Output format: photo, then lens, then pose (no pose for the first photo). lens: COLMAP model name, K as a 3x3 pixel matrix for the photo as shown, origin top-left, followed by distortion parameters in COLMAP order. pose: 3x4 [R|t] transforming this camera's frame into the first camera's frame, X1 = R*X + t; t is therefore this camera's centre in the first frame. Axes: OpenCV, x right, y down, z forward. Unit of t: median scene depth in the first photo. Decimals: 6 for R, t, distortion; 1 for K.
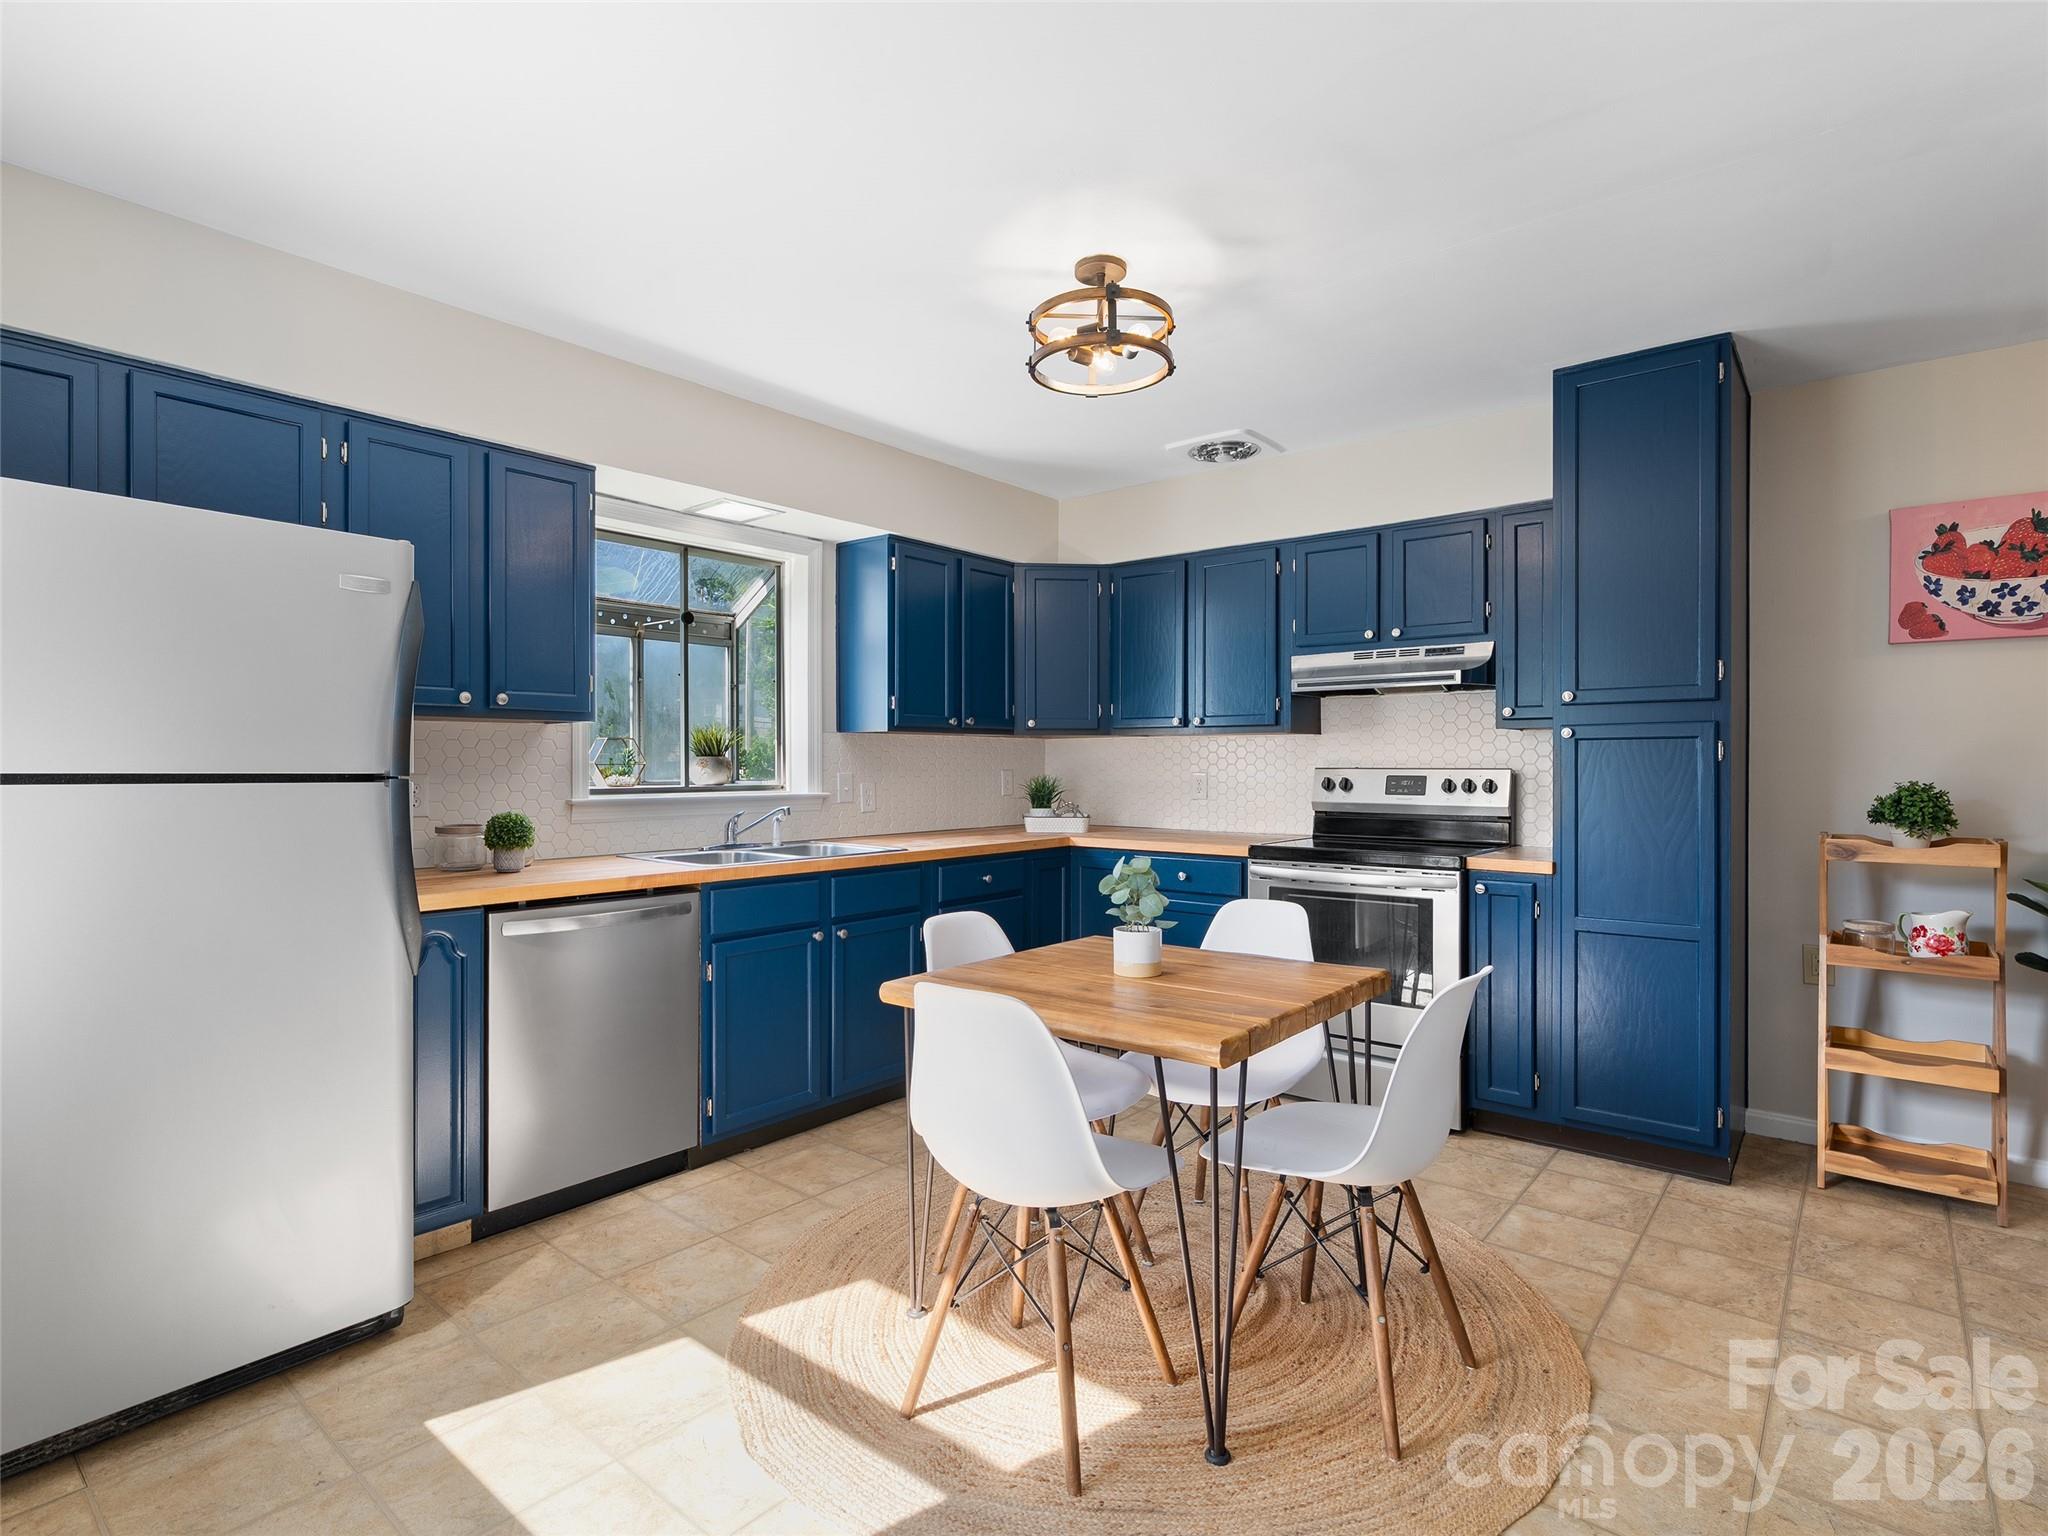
lens RADIAL K [[1040.9, 0, 1021.1], [0, 1040.9, 758.4], [0, 0, 1]] dist [-0.003087, 0.001286]
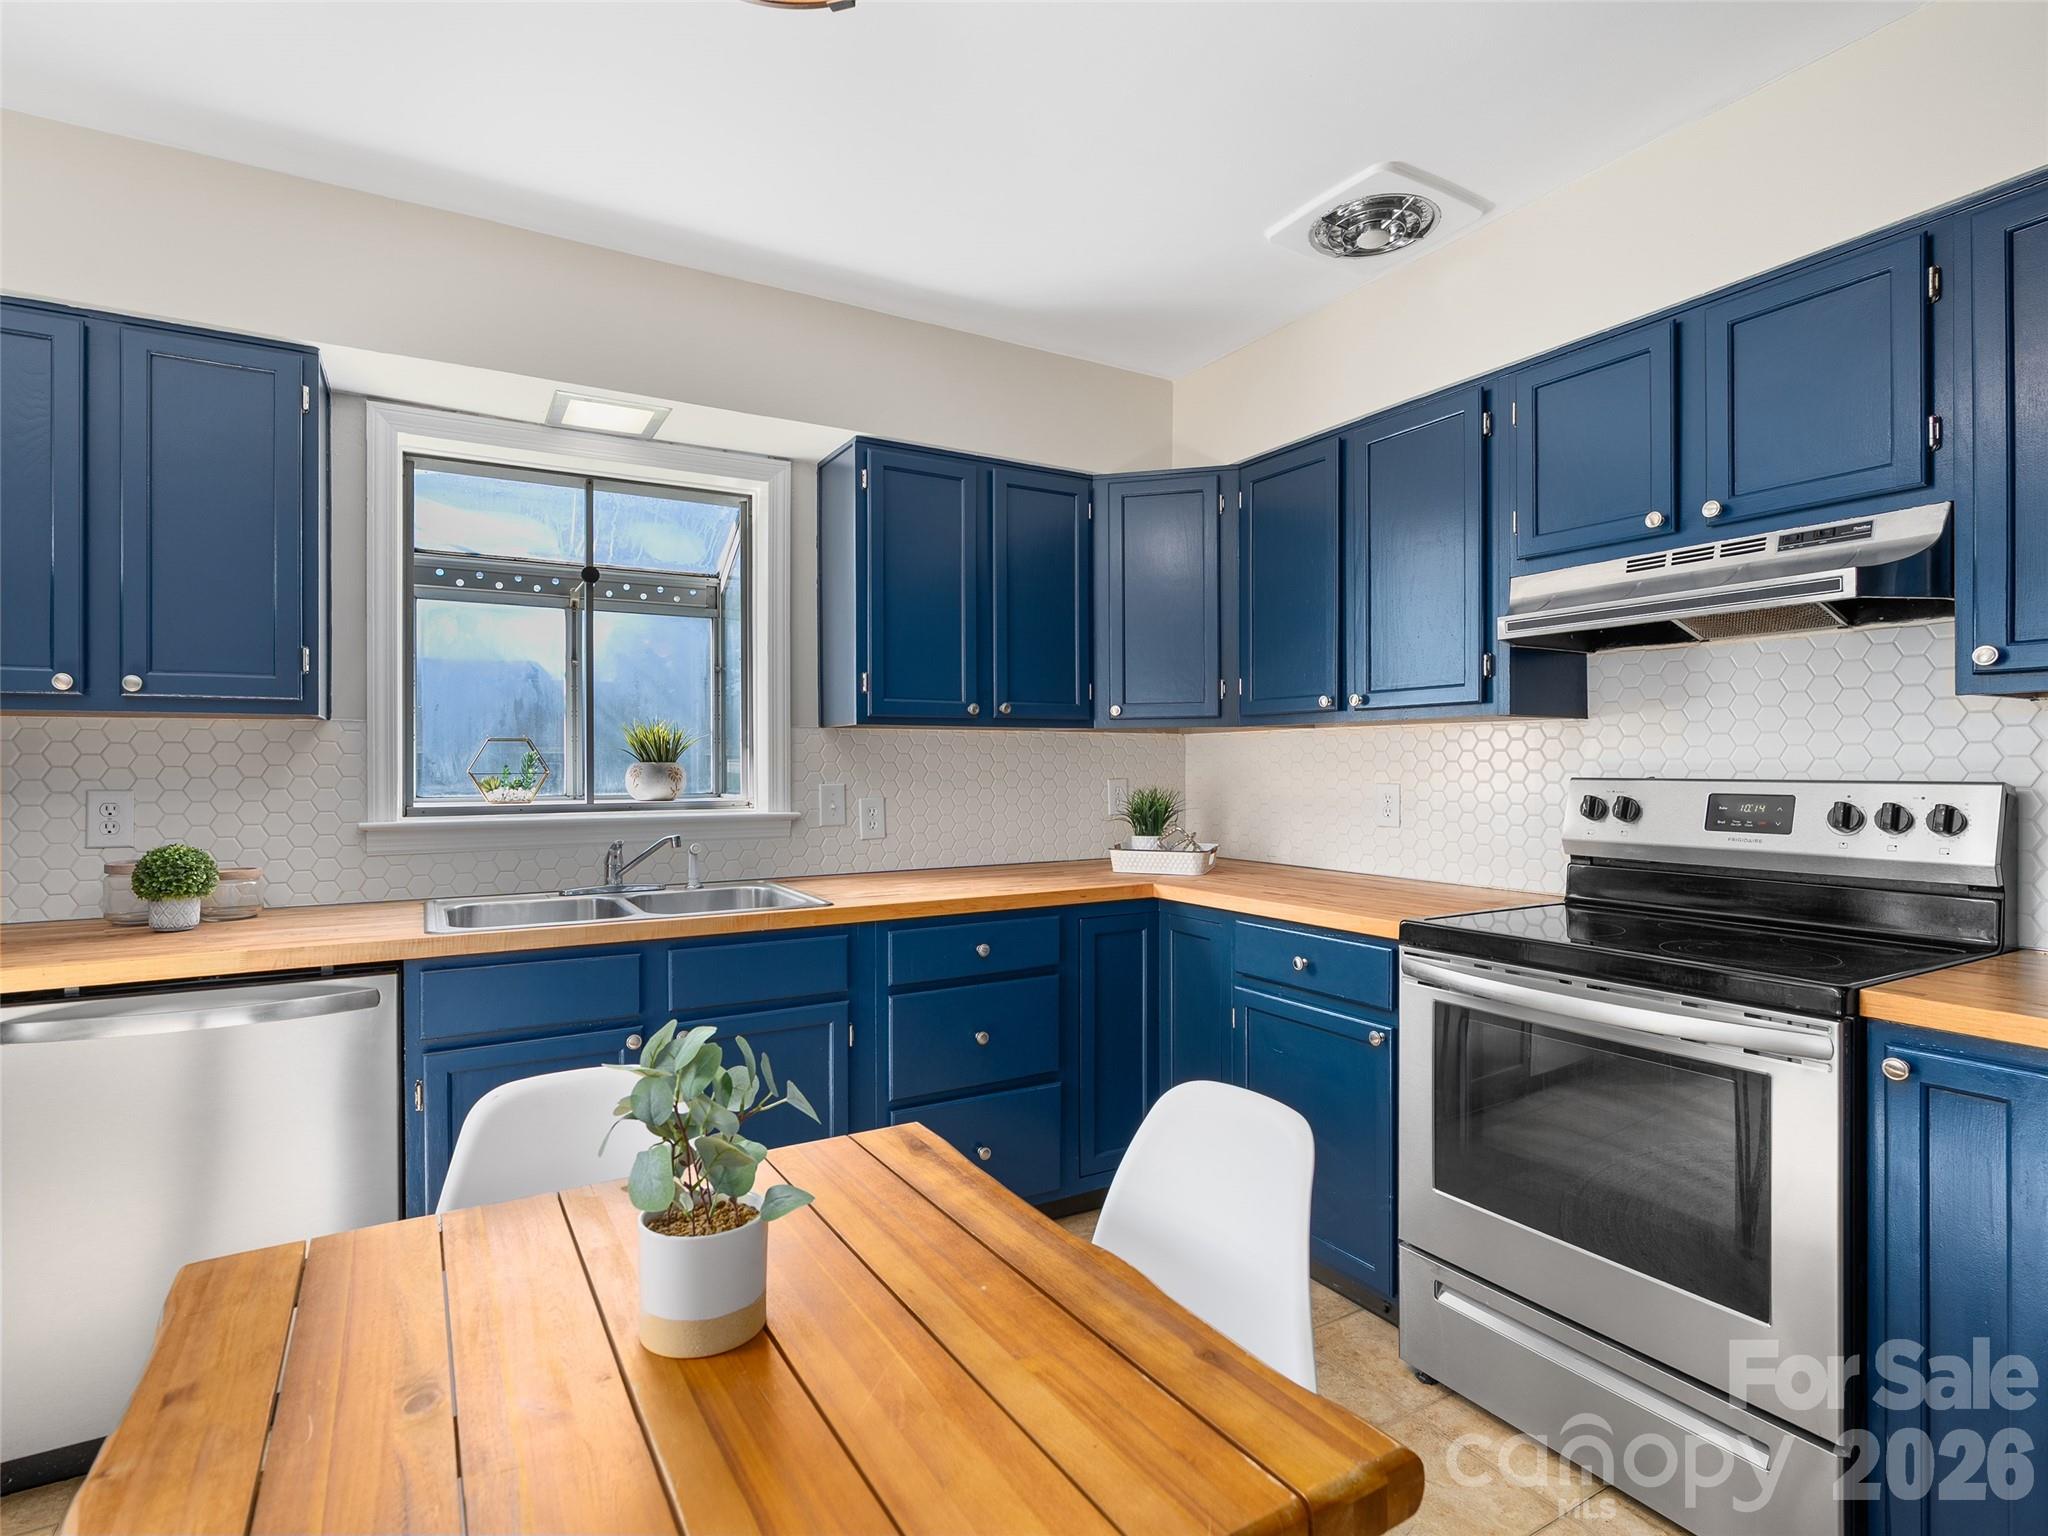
lens RADIAL K [[1040.9, 0, 1021.1], [0, 1040.9, 758.4], [0, 0, 1]] dist [-0.003087, 0.001286]
pose [[0.939070, -0.005370, -0.343683, 0.210754], [0.005182, 0.999985, -0.001466, -0.002232], [0.343686, -0.000405, 0.939085, 0.399951]]
